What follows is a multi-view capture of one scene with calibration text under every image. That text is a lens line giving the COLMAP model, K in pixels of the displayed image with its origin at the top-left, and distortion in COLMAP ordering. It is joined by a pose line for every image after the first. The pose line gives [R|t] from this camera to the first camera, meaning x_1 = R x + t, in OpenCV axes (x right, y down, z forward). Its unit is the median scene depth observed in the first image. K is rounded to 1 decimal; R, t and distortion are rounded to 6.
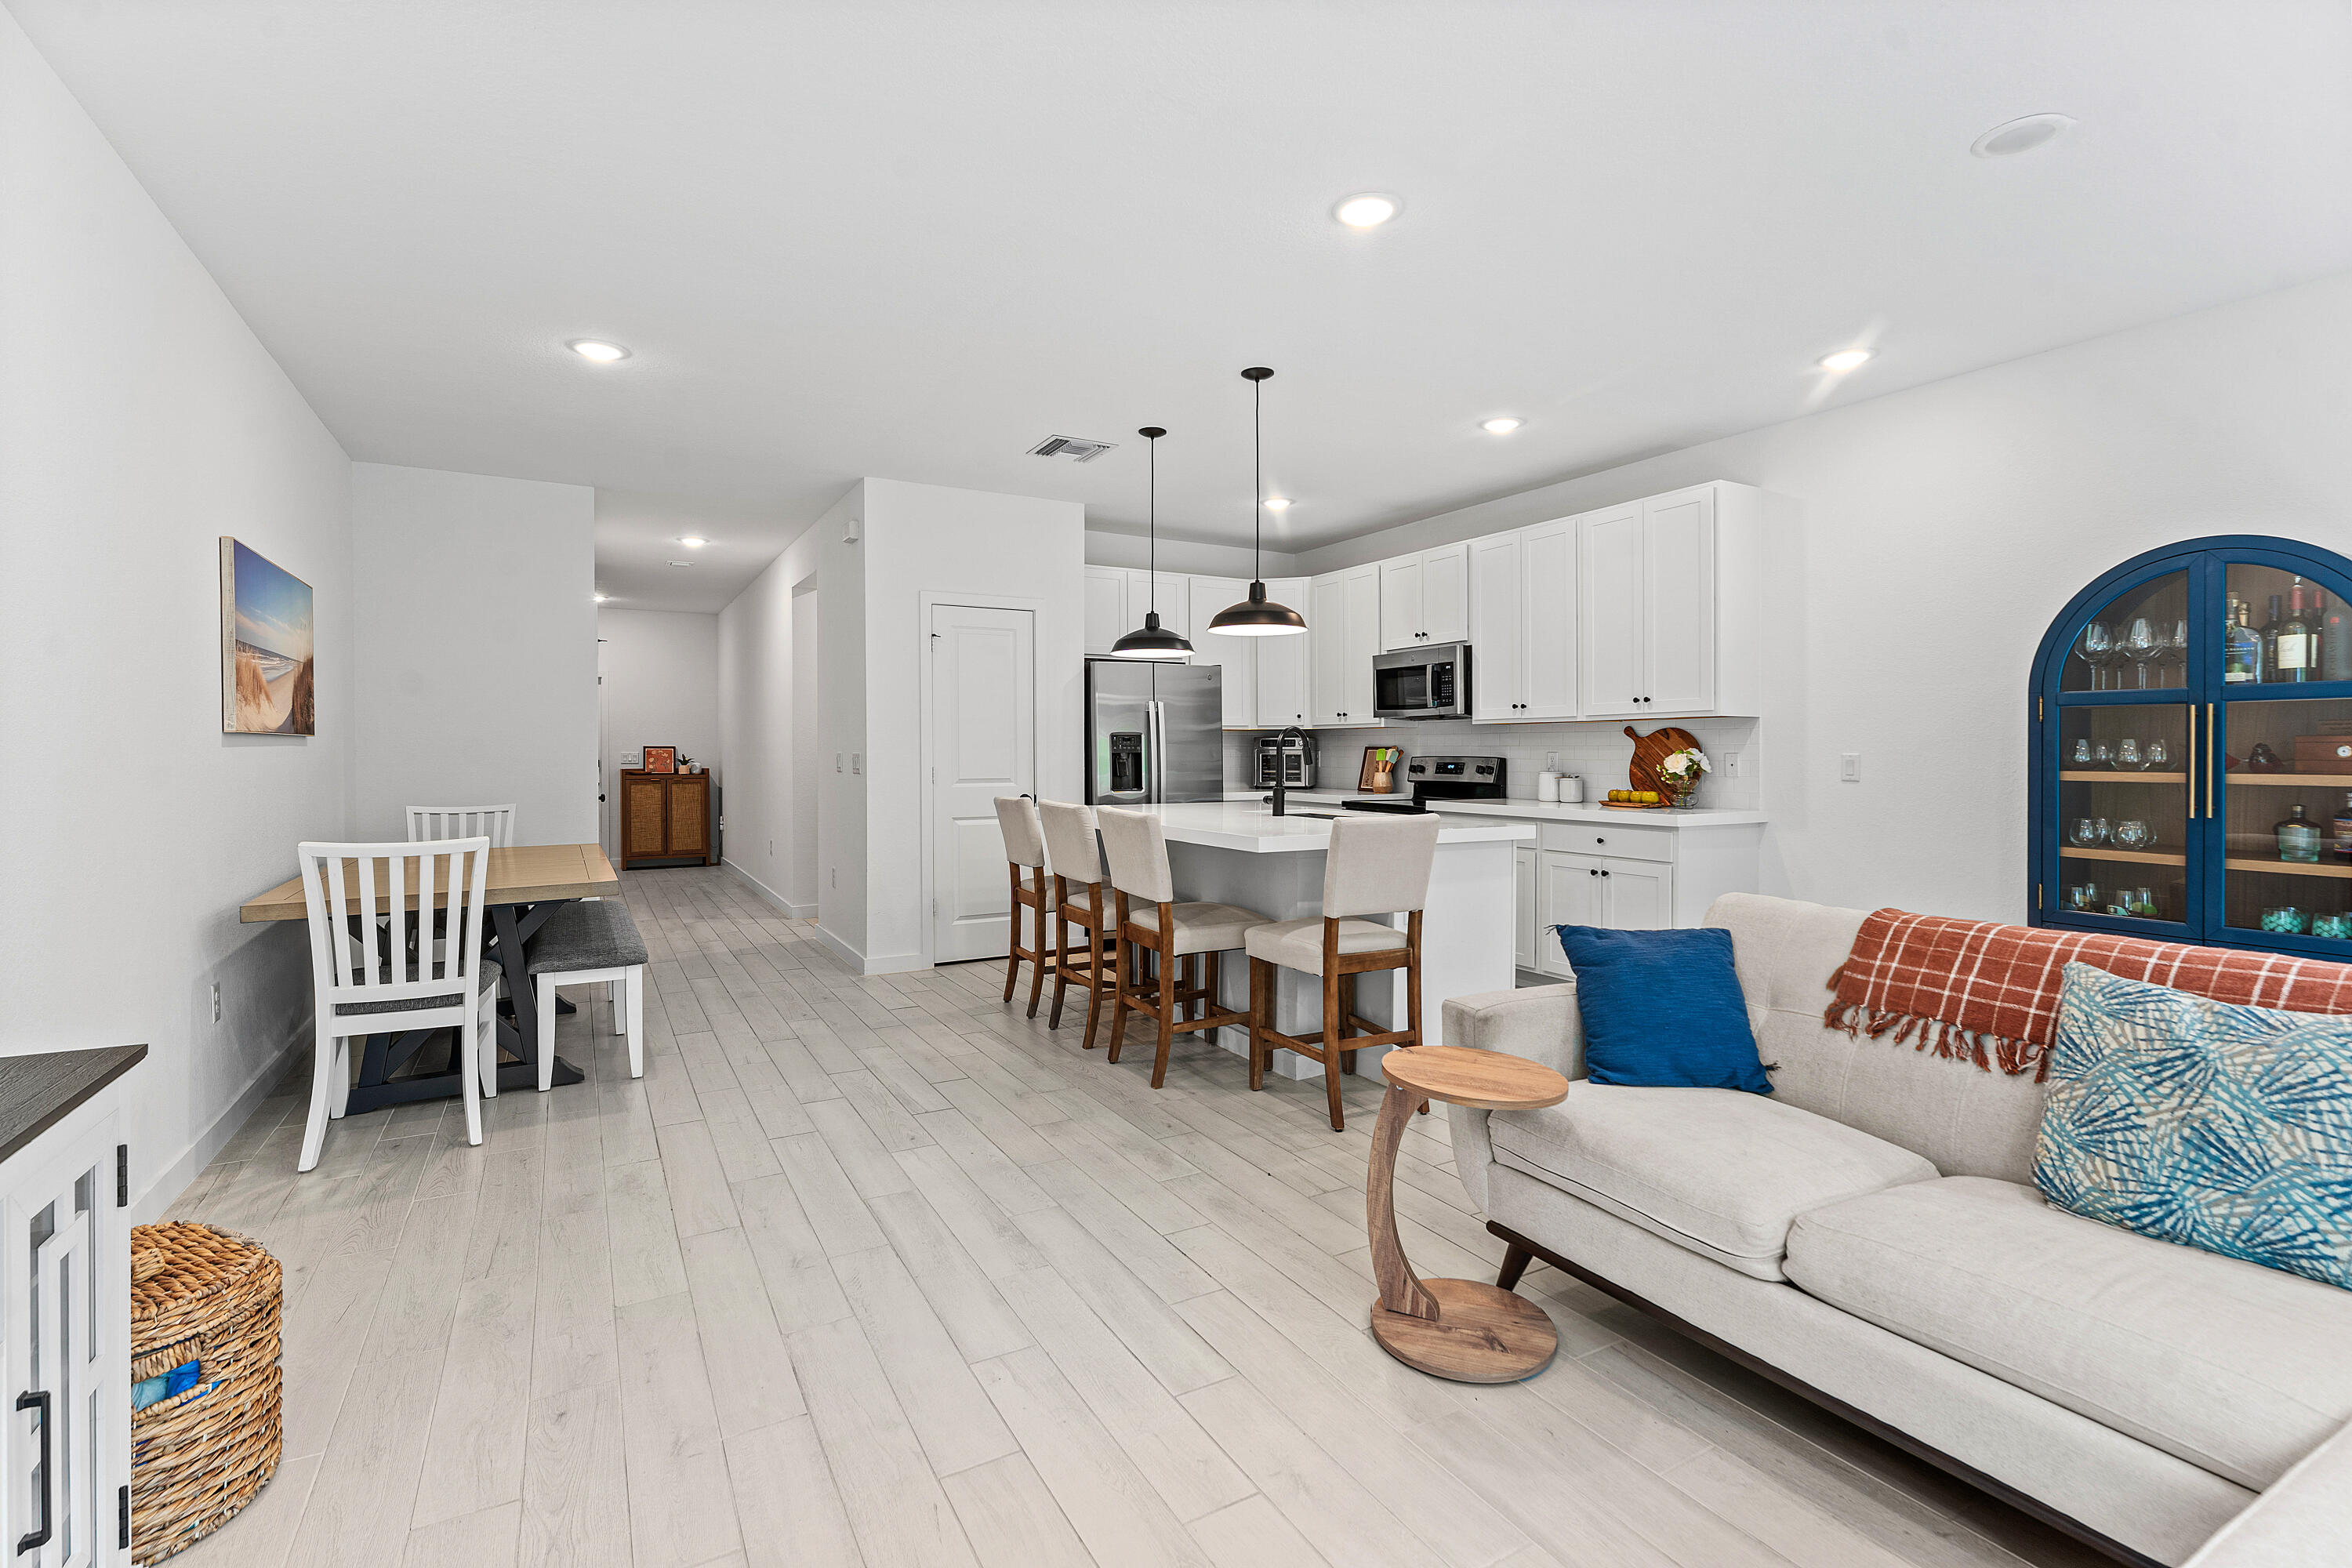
lens RADIAL K [[1059.2, 0, 1172.6], [0, 1059.2, 756.6], [0, 0, 1]] dist [-0.001425, -0.001501]
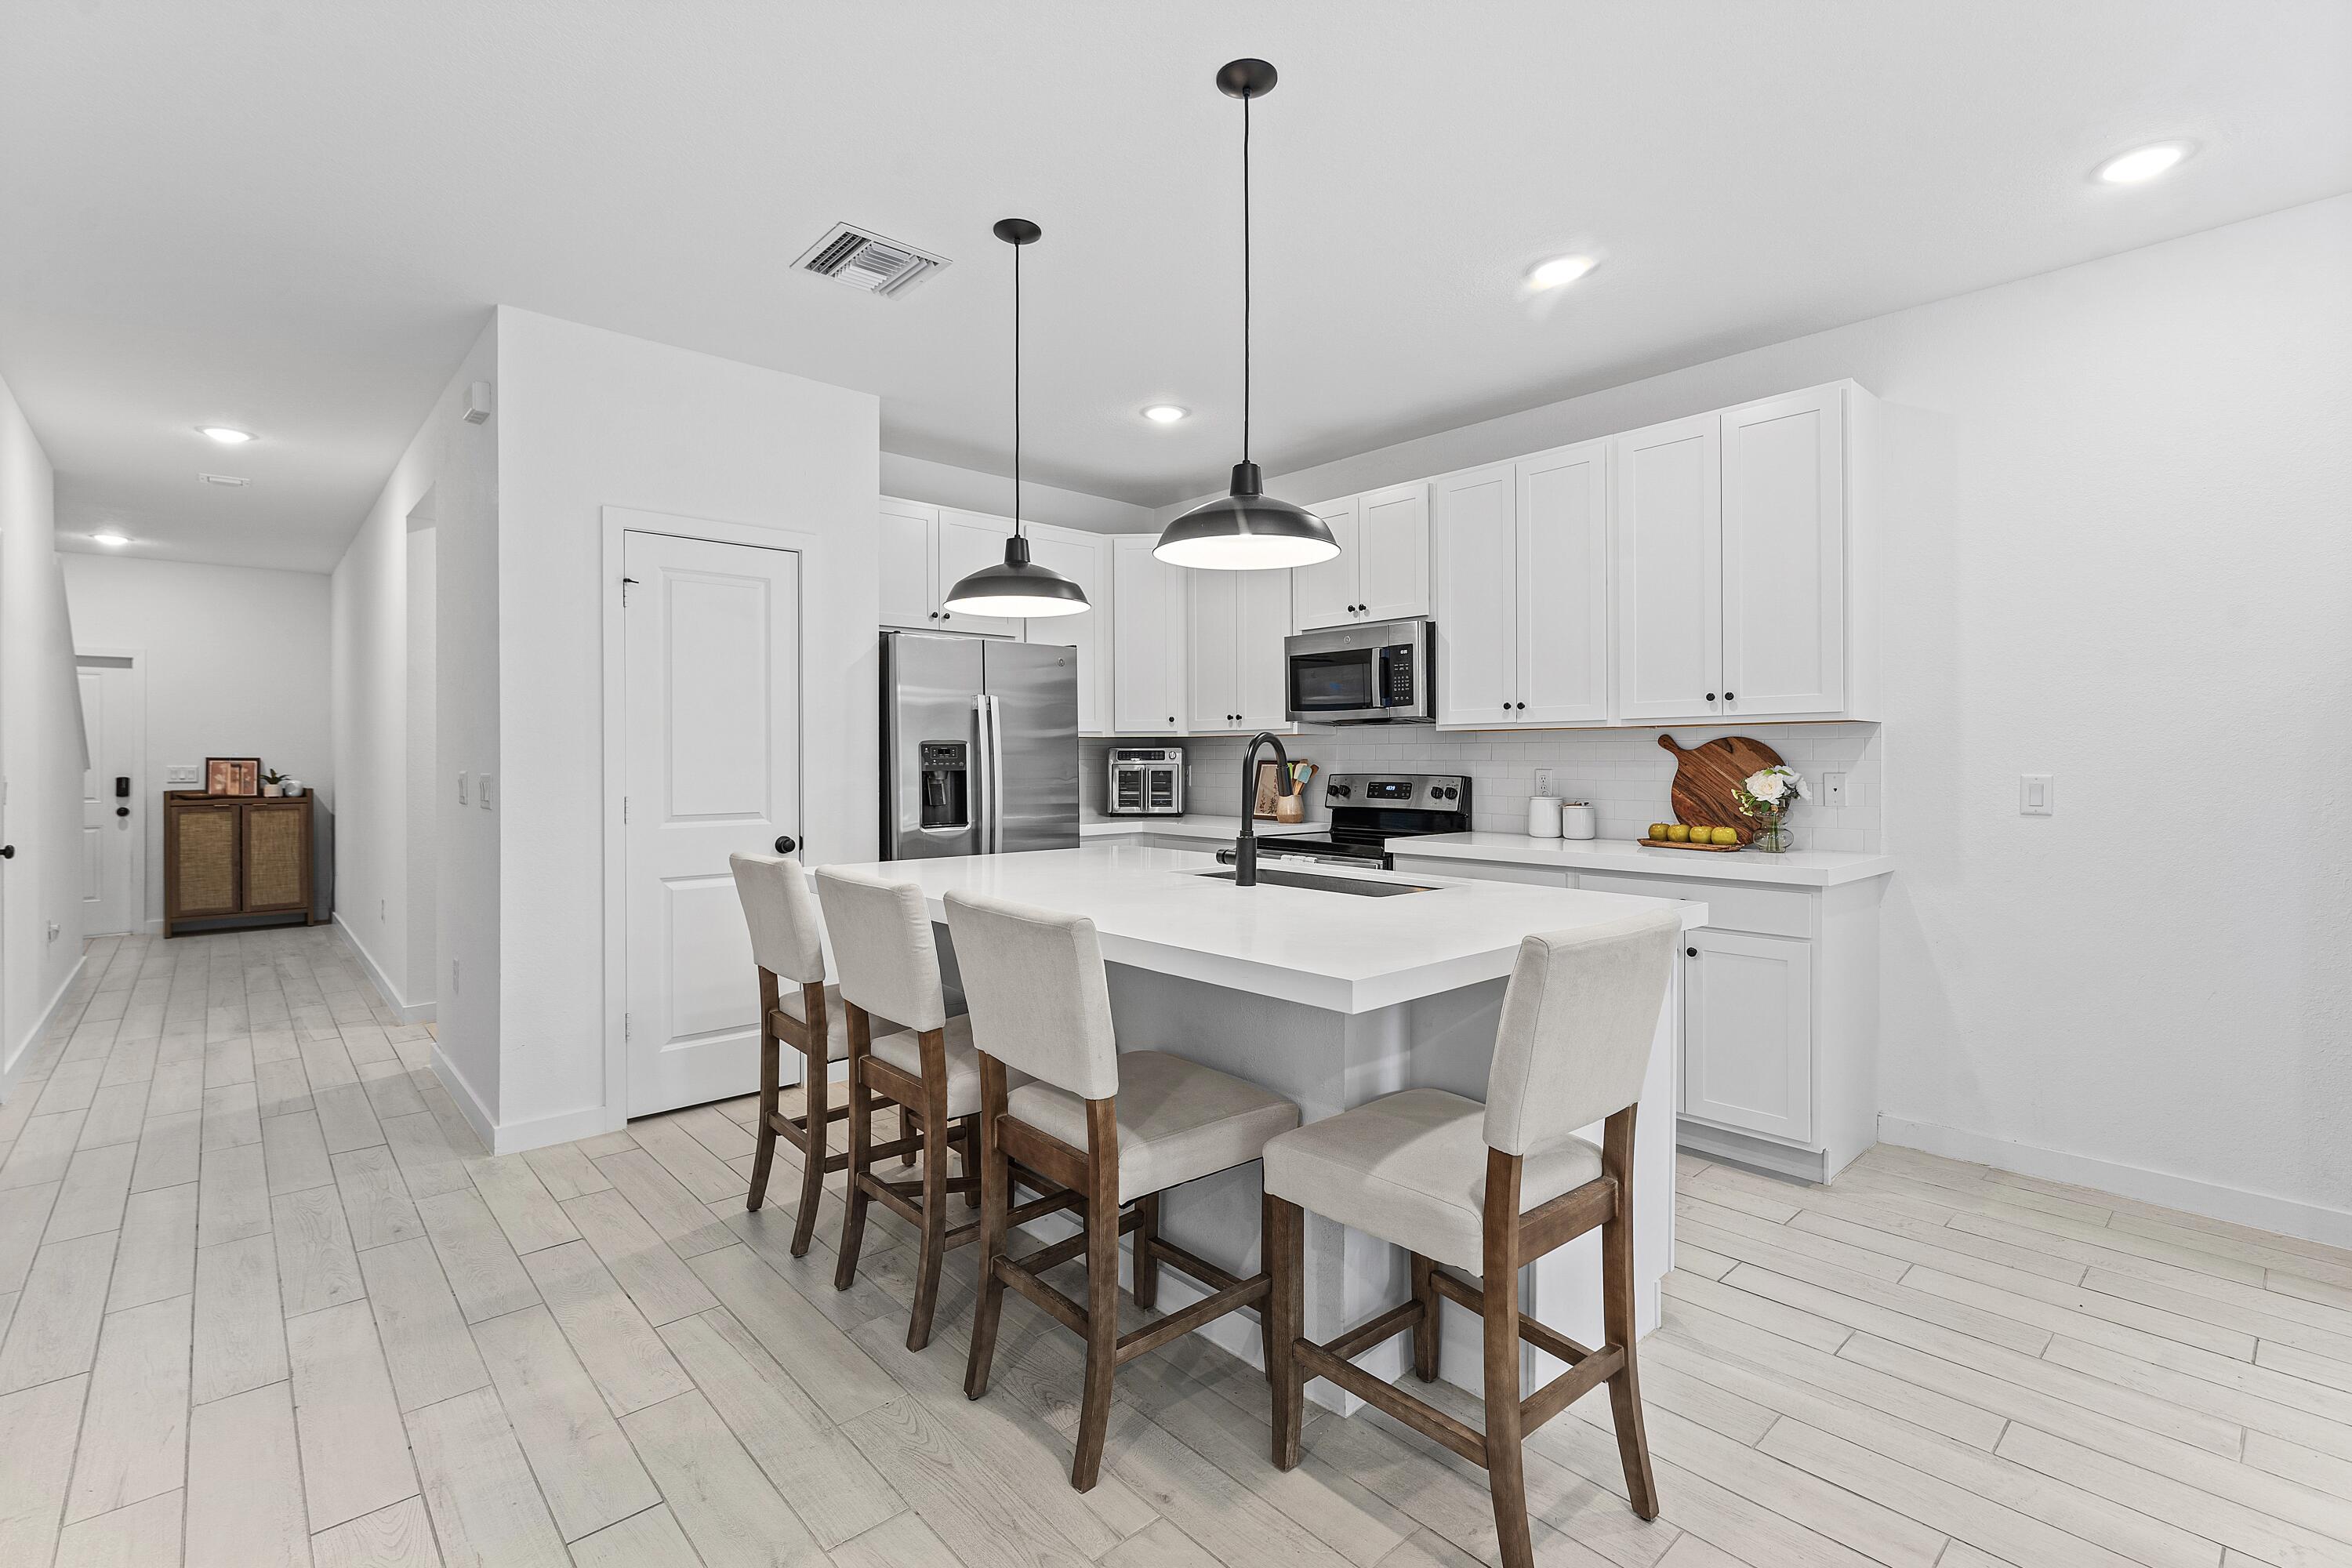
lens RADIAL K [[1059.2, 0, 1173.8], [0, 1059.2, 755.9], [0, 0, 1]] dist [-0.001425, -0.001501]
pose [[0.976000, 0.000263, 0.217769, -0.053577], [0.001514, 0.999967, -0.007990, -0.008394], [-0.217764, 0.008128, 0.975968, 0.352647]]
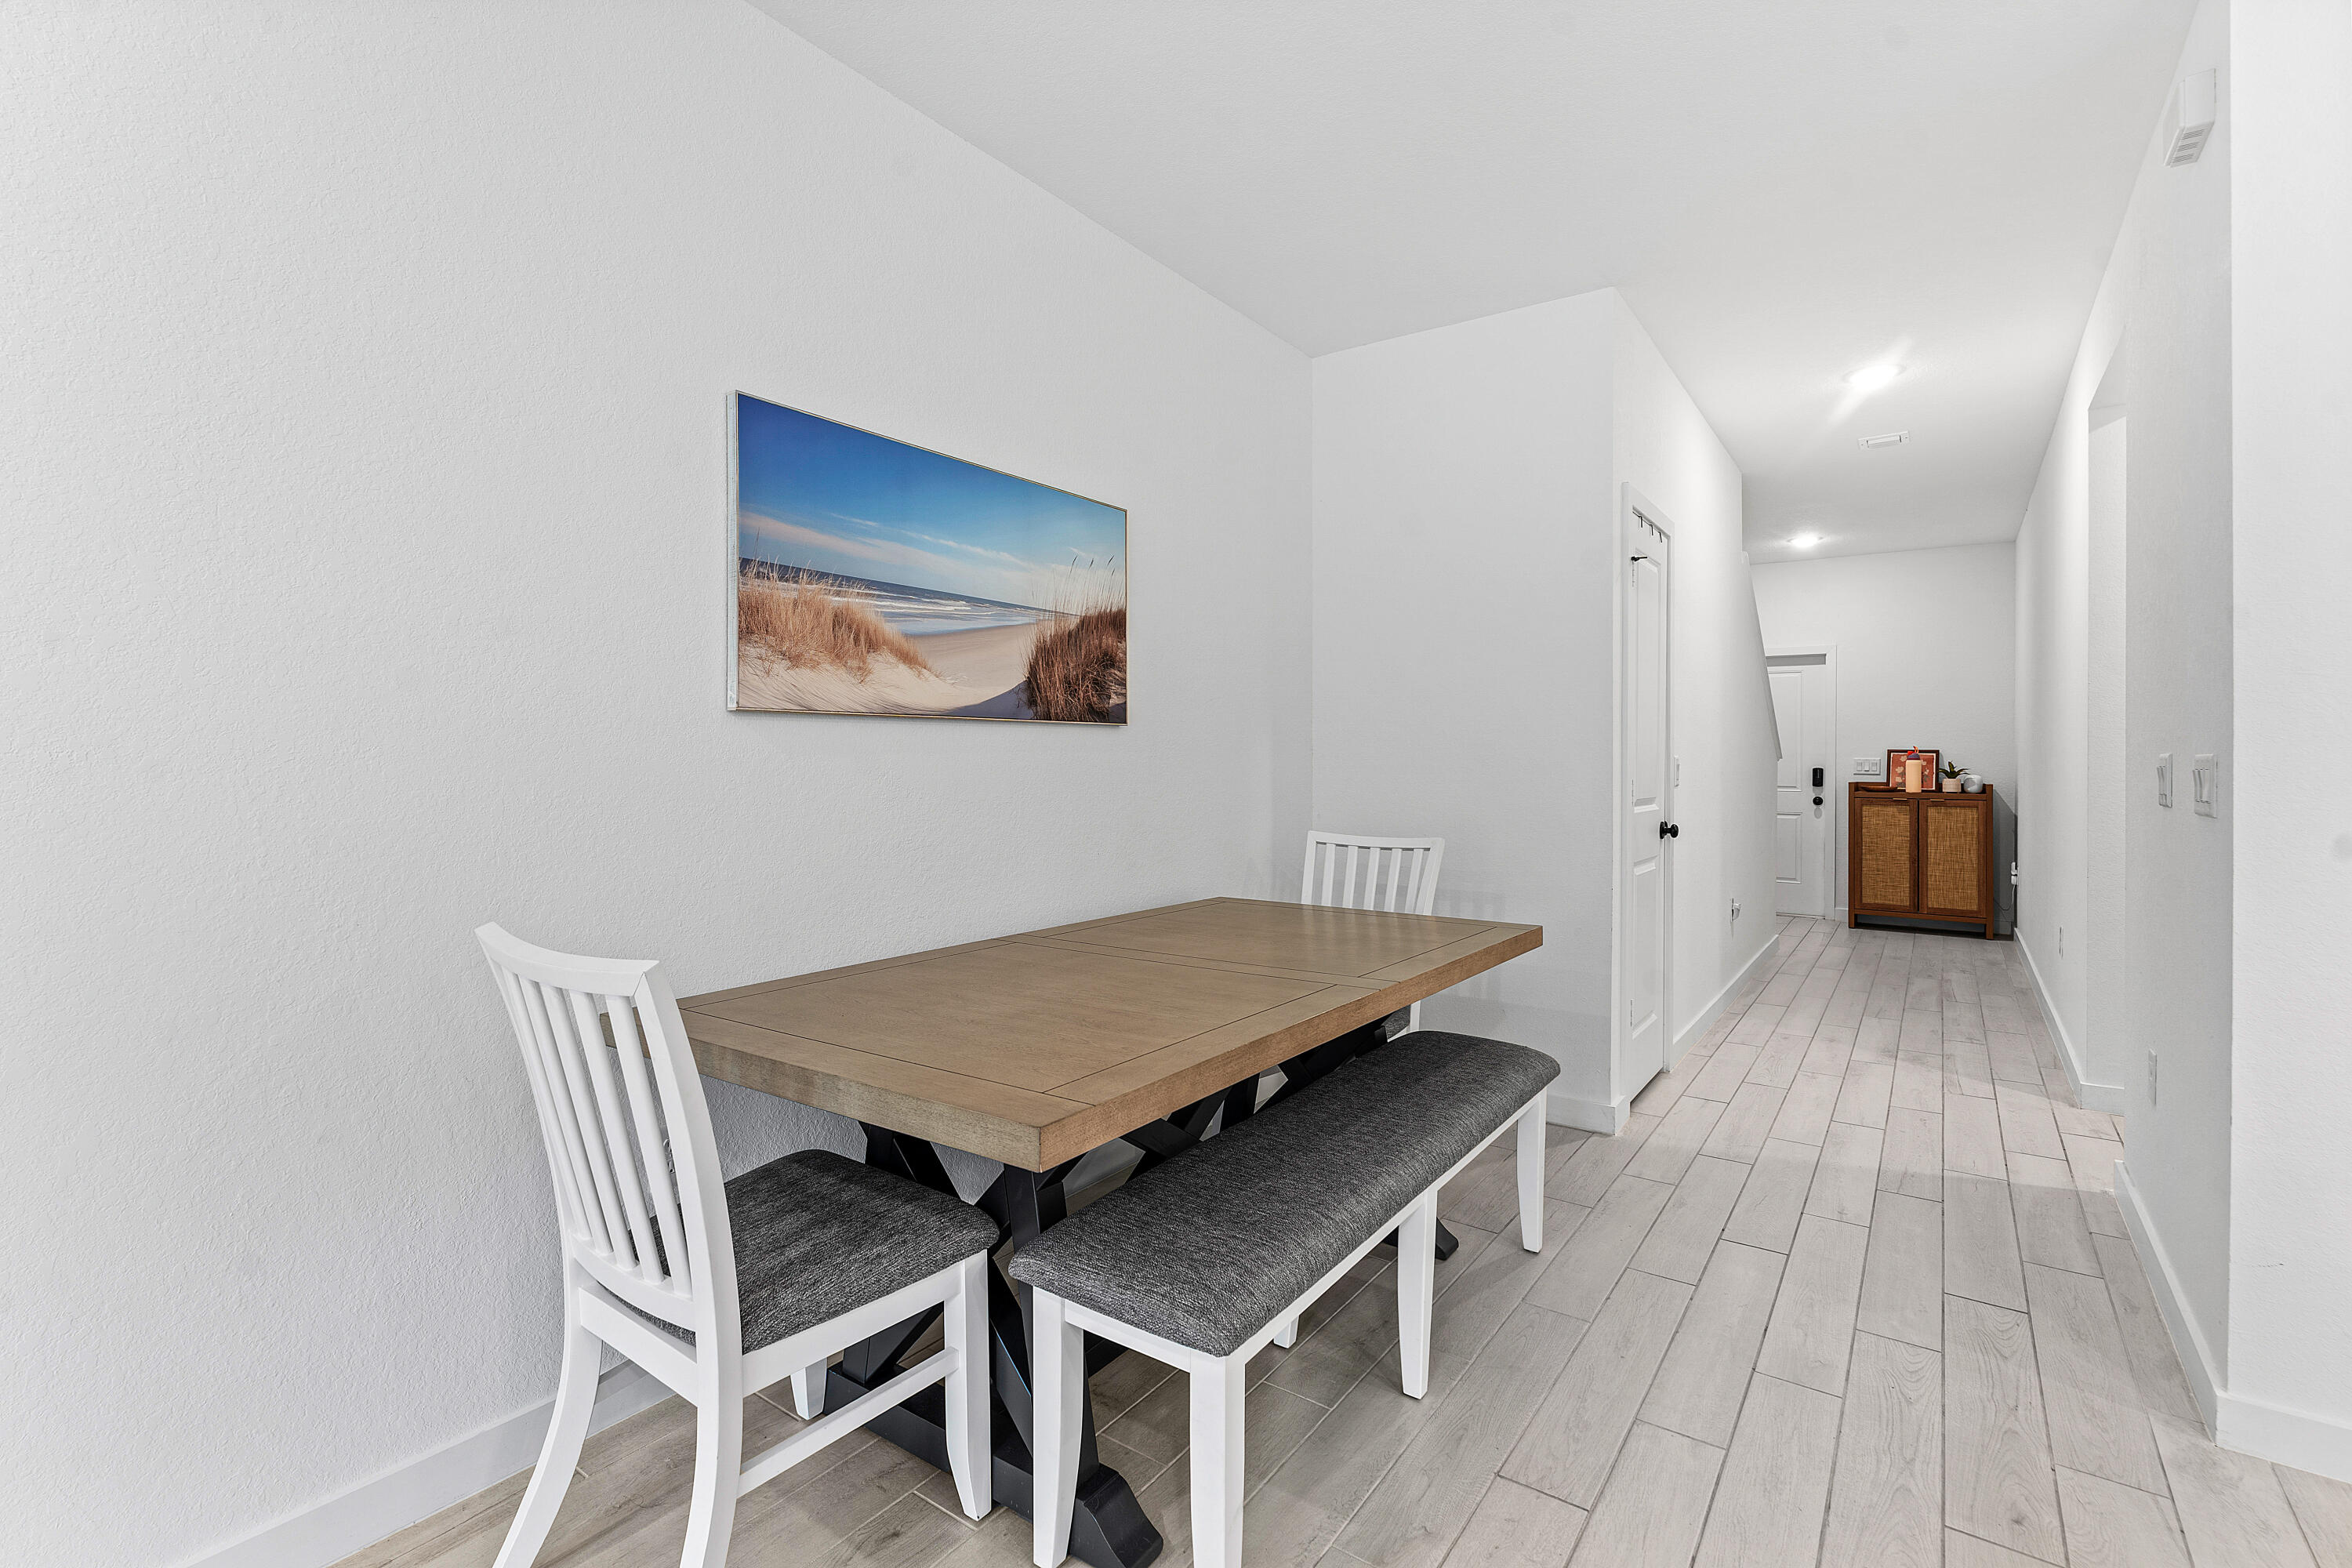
lens RADIAL K [[1059.2, 0, 1182.1], [0, 1059.2, 754.9], [0, 0, 1]] dist [-0.001425, -0.001501]
pose [[0.419228, 0.002344, -0.907878, -0.133682], [-0.011113, 0.999935, -0.002550, 0.001099], [0.907813, 0.011158, 0.419227, 0.584206]]
